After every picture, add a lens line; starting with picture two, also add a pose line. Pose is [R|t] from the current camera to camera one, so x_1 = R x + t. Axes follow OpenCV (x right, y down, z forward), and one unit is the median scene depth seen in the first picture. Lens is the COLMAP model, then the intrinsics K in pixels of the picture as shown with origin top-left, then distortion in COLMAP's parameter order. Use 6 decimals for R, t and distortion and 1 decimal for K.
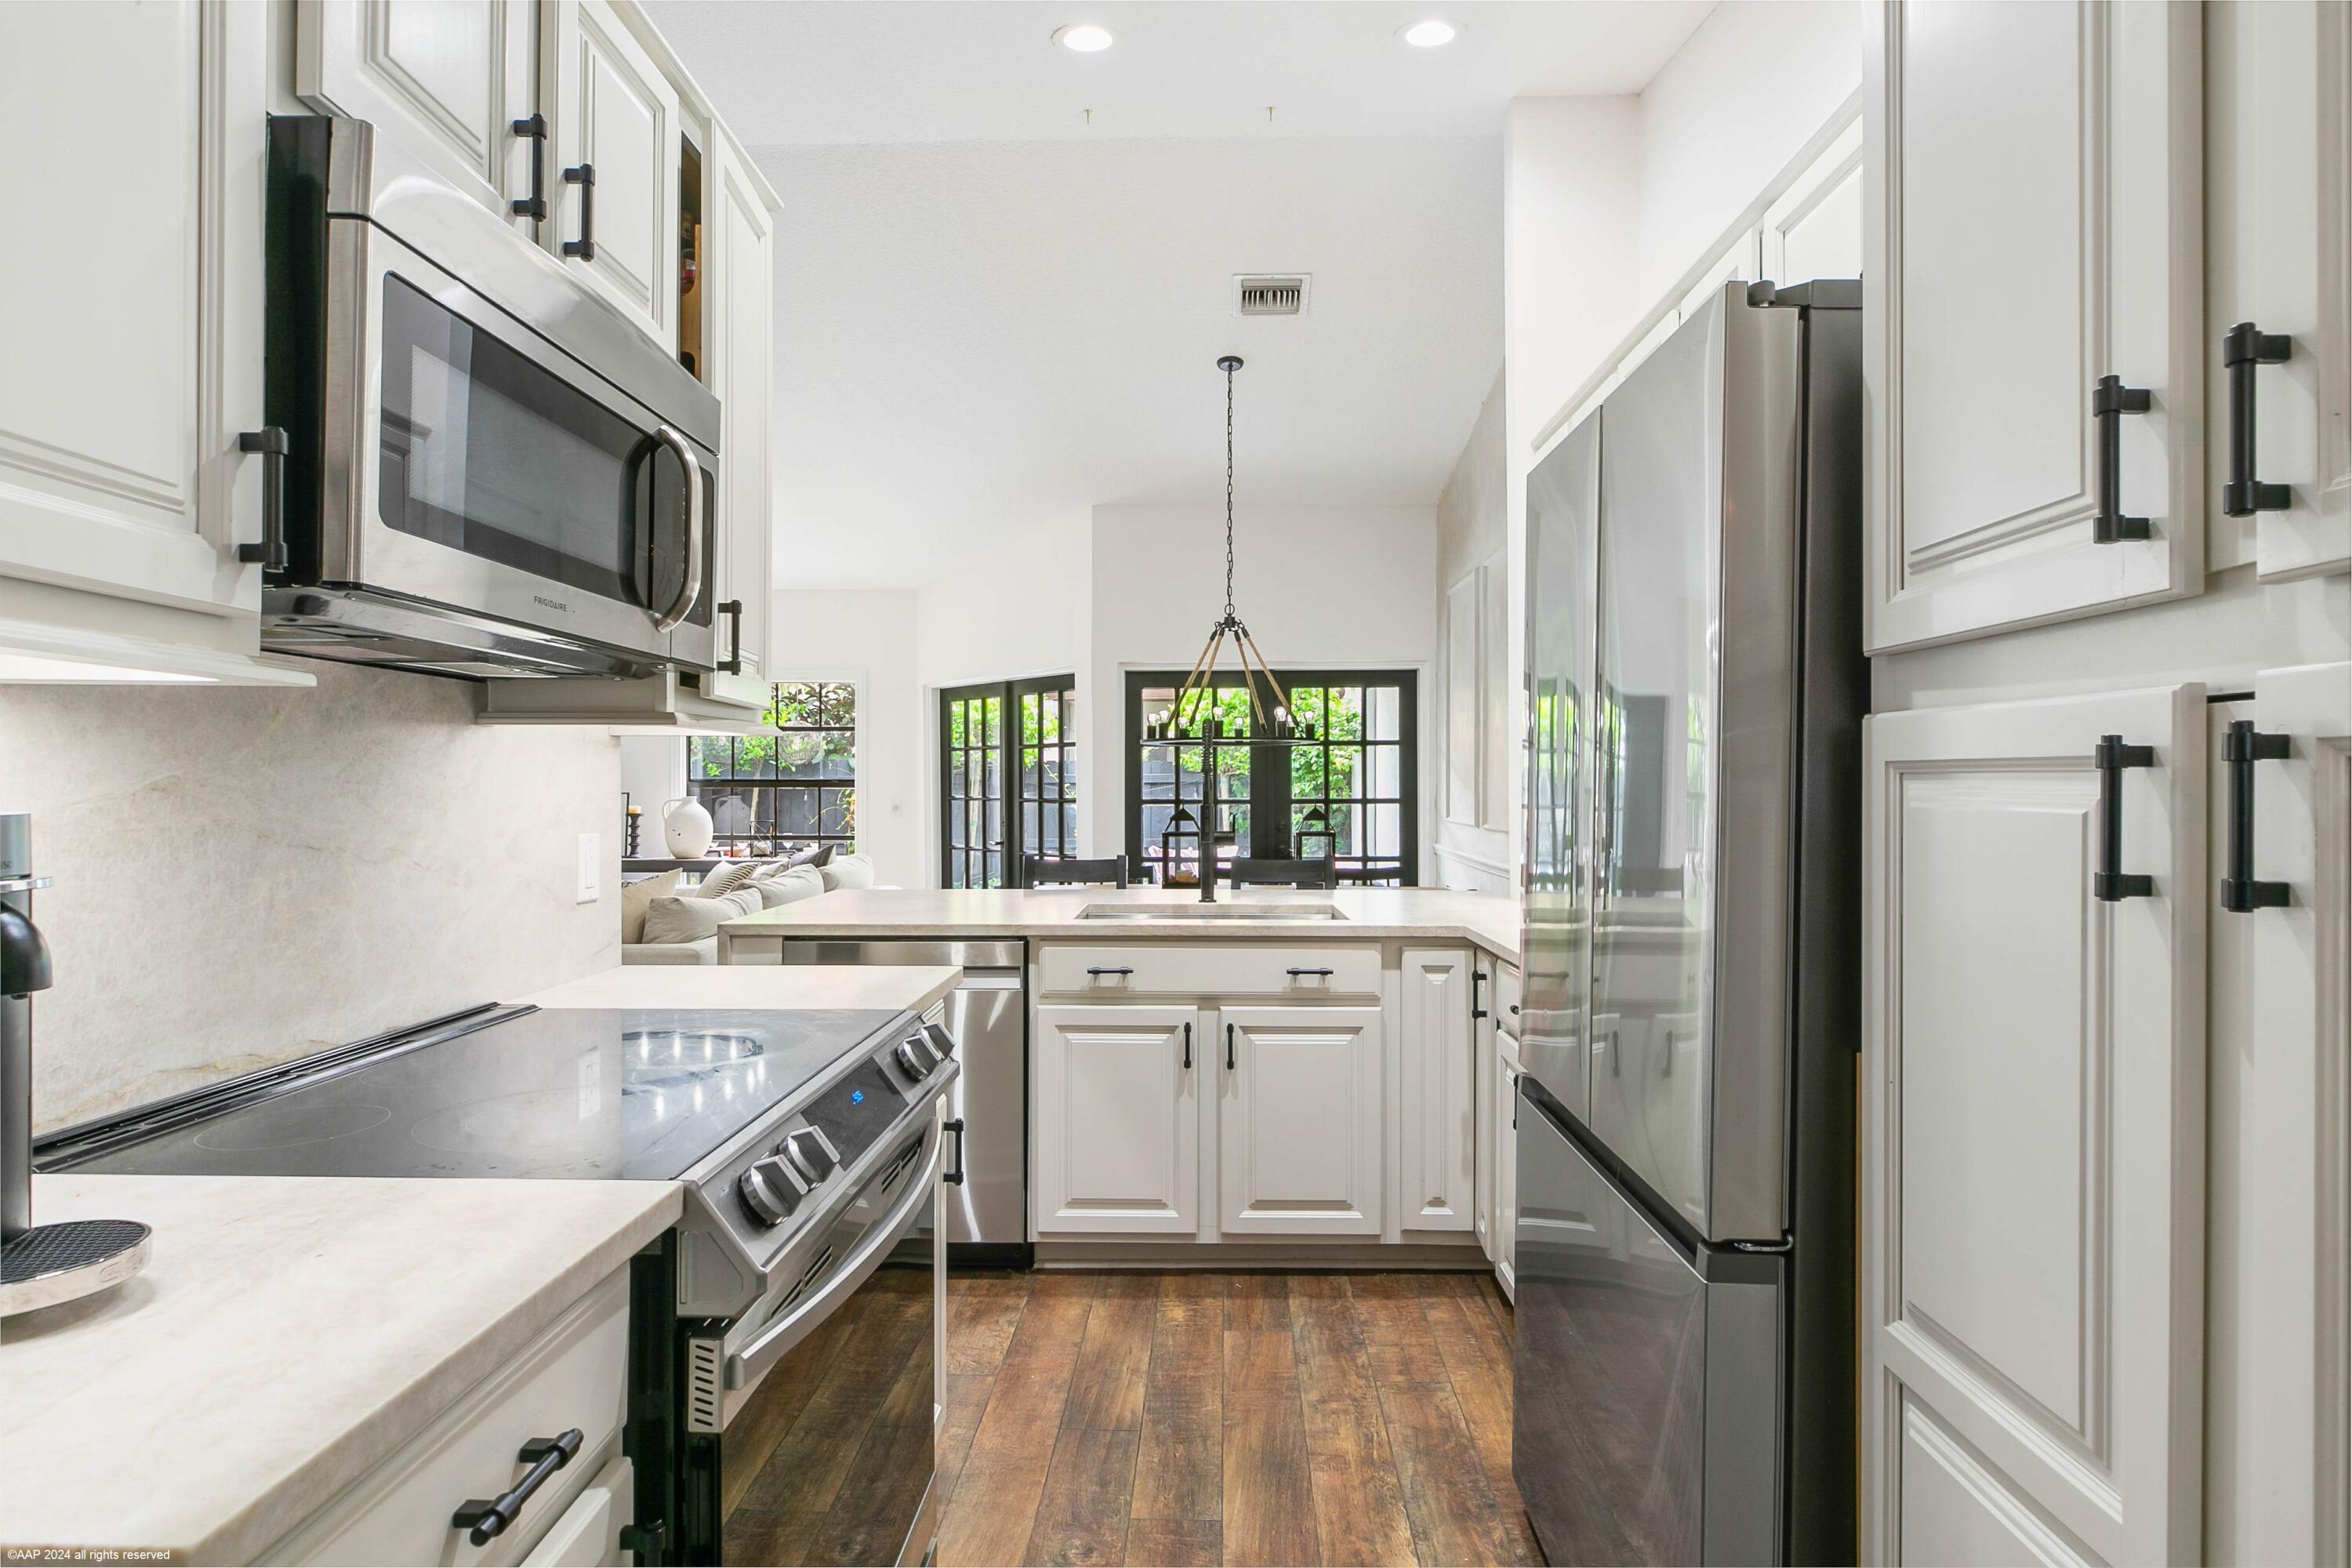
lens RADIAL K [[1221.5, 0, 1173.7], [0, 1221.5, 791.9], [0, 0, 1]] dist [-0.000396, 0.001069]
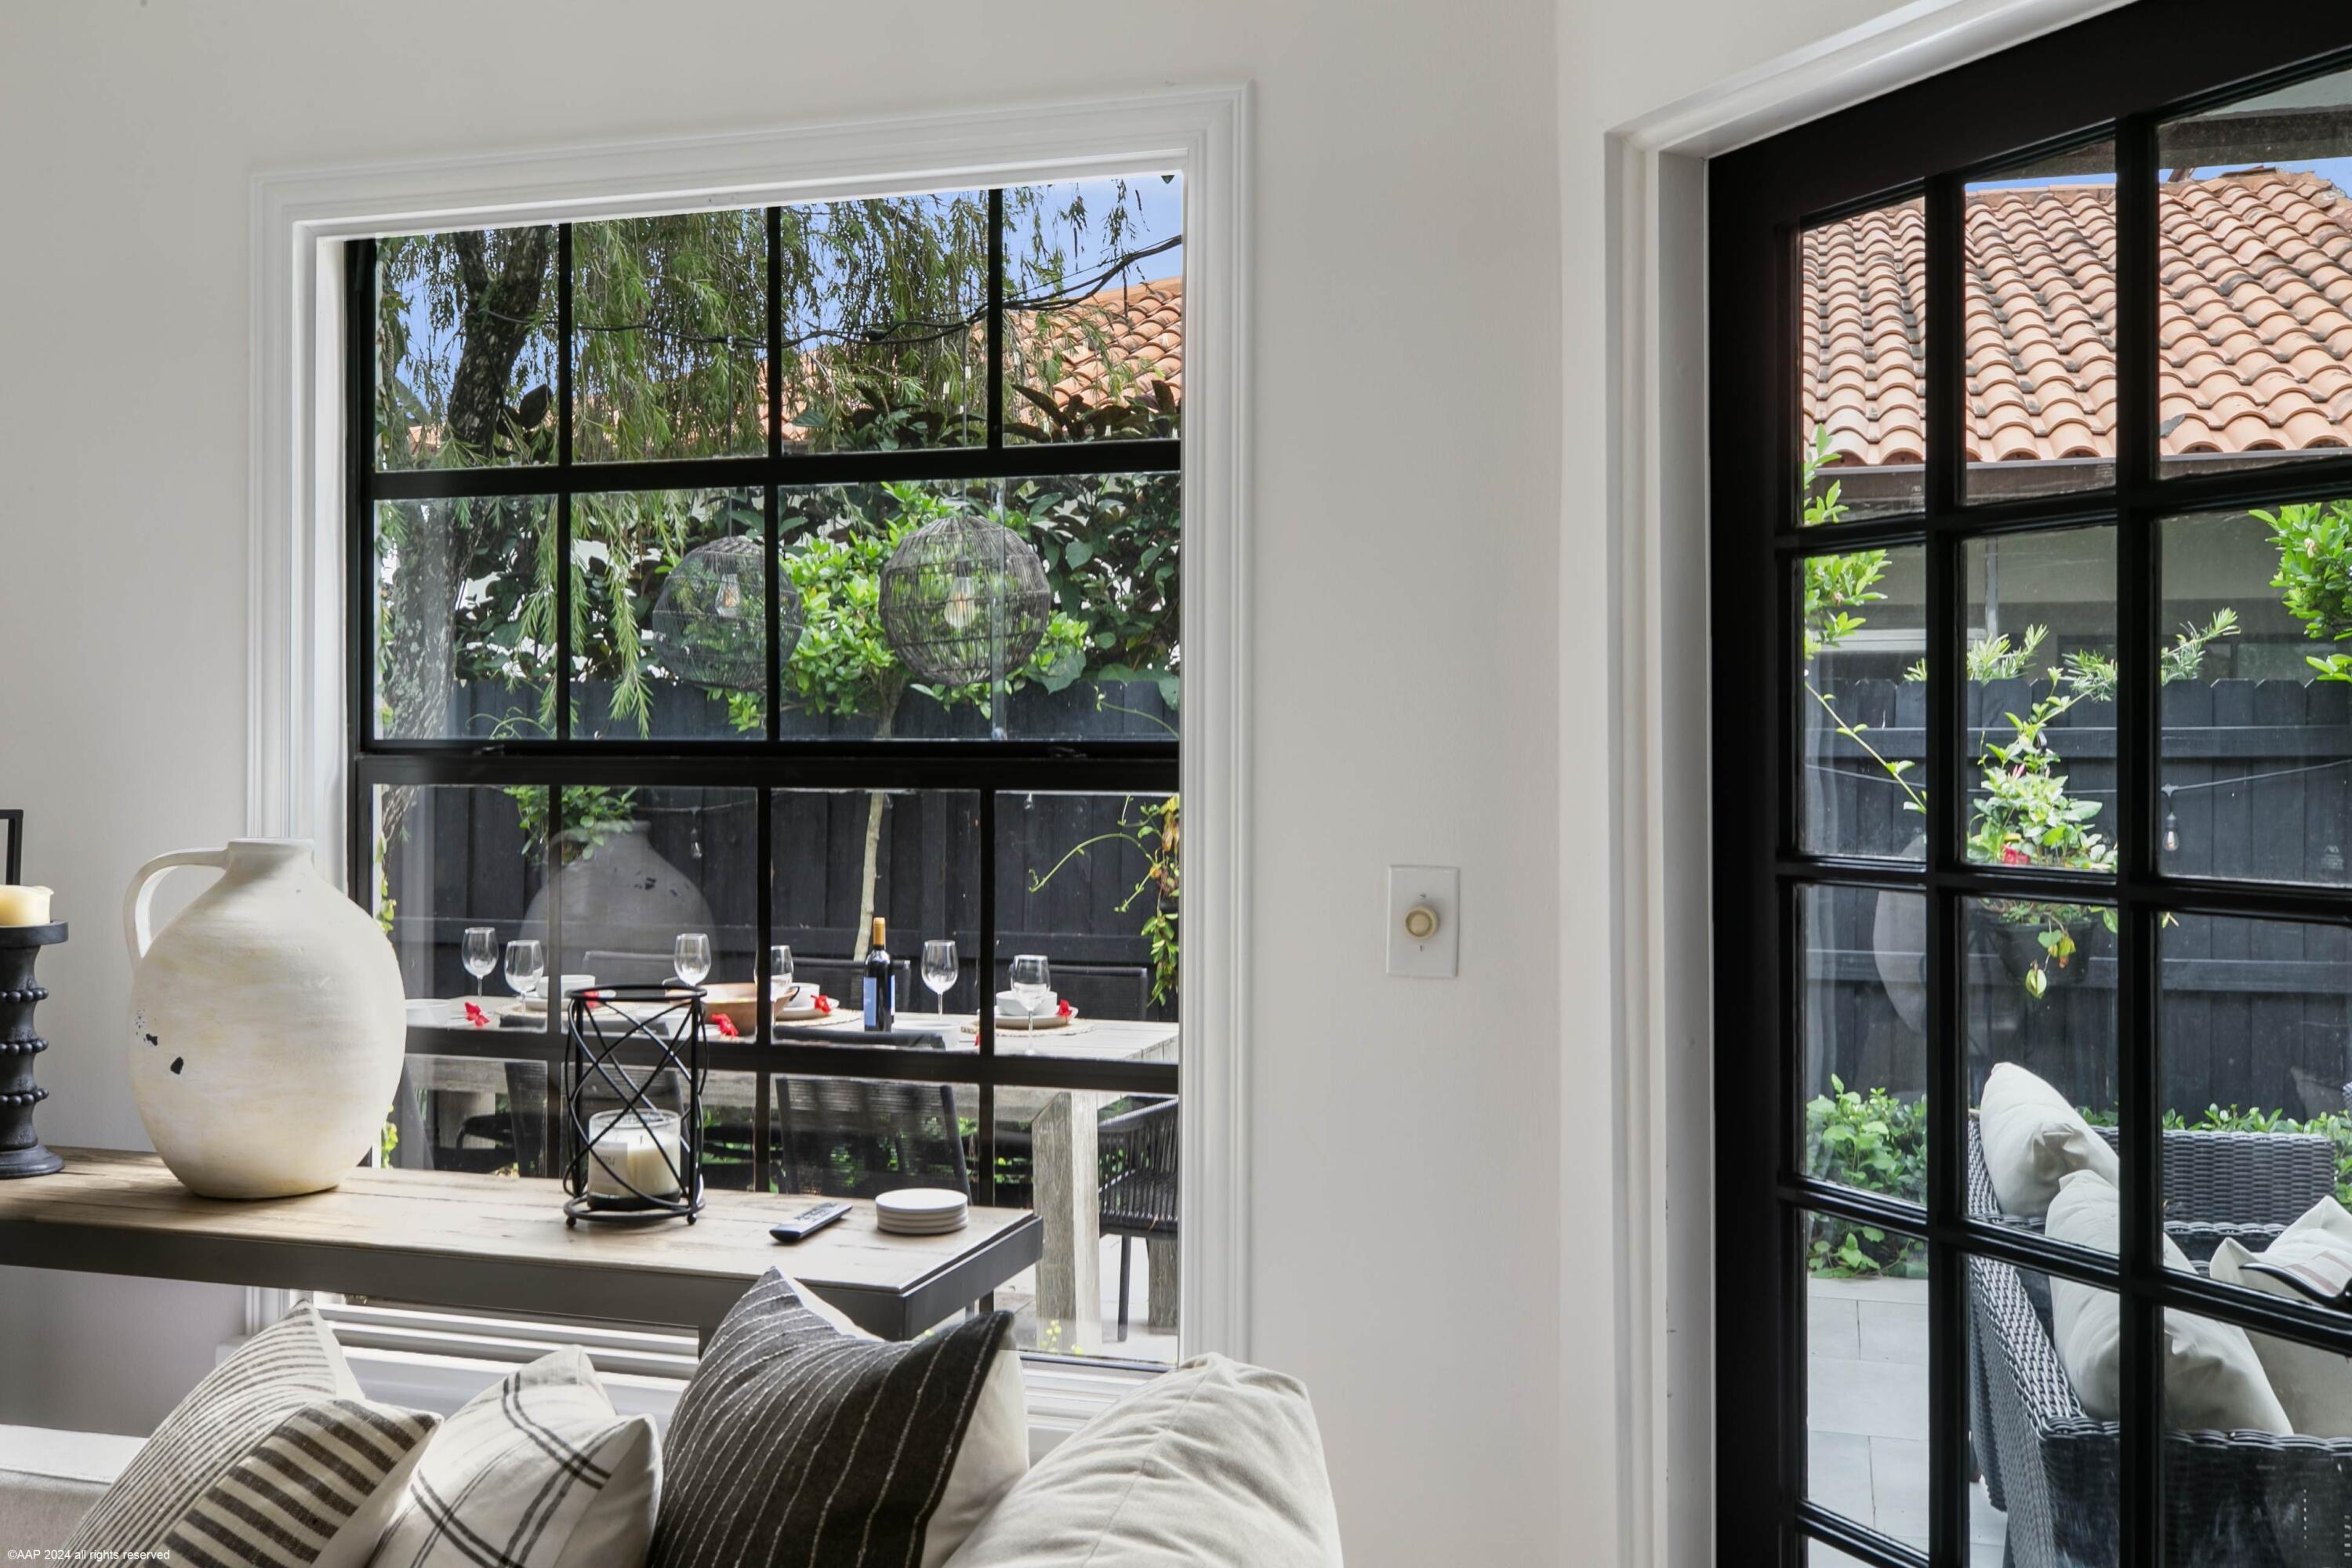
lens RADIAL K [[2158.2, 0, 1176.0], [0, 2158.2, 784.0], [0, 0, 1]] dist [-0.003244, -0.002351]
pose [[0.967139, 0.007578, -0.254134, -0.223121], [-0.005739, 0.999952, 0.007974, -0.008418], [0.254182, -0.006253, 0.967136, 0.853928]]
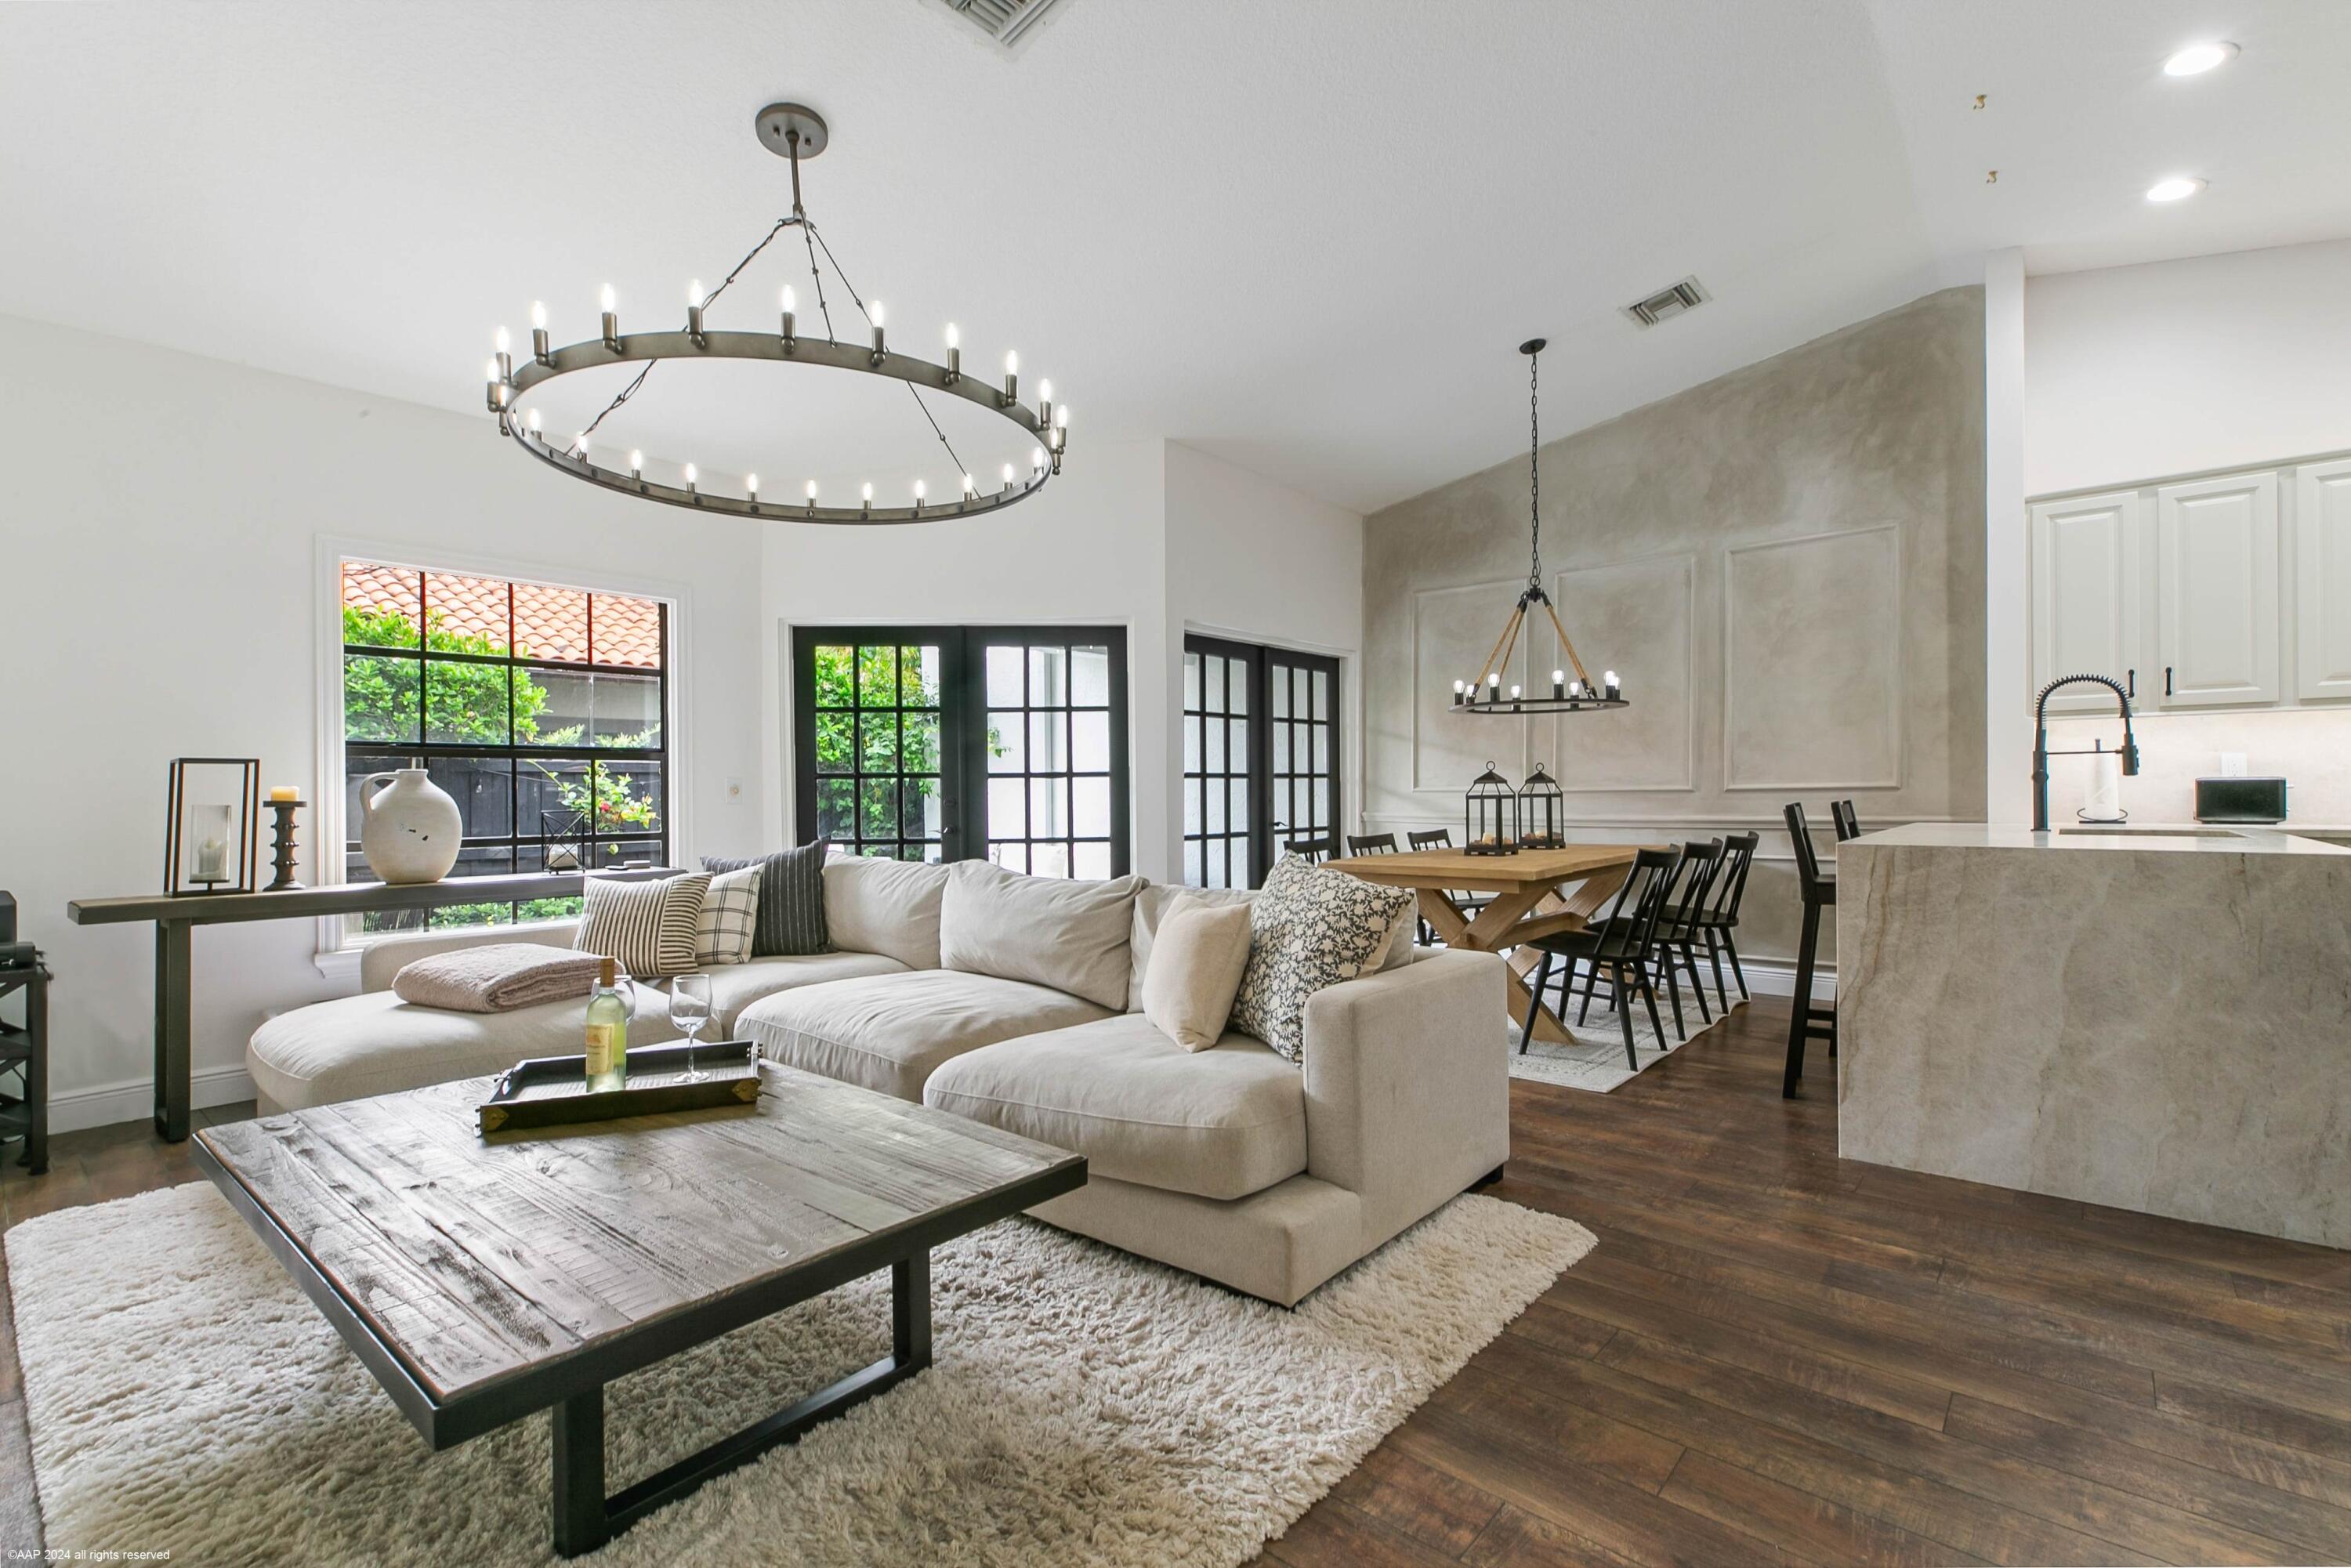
lens RADIAL K [[1057.6, 0, 1171.7], [0, 1057.6, 799.5], [0, 0, 1]] dist [0.007249, -0.000346]
pose [[0.622586, -0.009534, 0.782493, -0.650041], [0.012194, 0.999923, 0.002481, 0.023745], [-0.782457, 0.007997, 0.622654, 0.512379]]
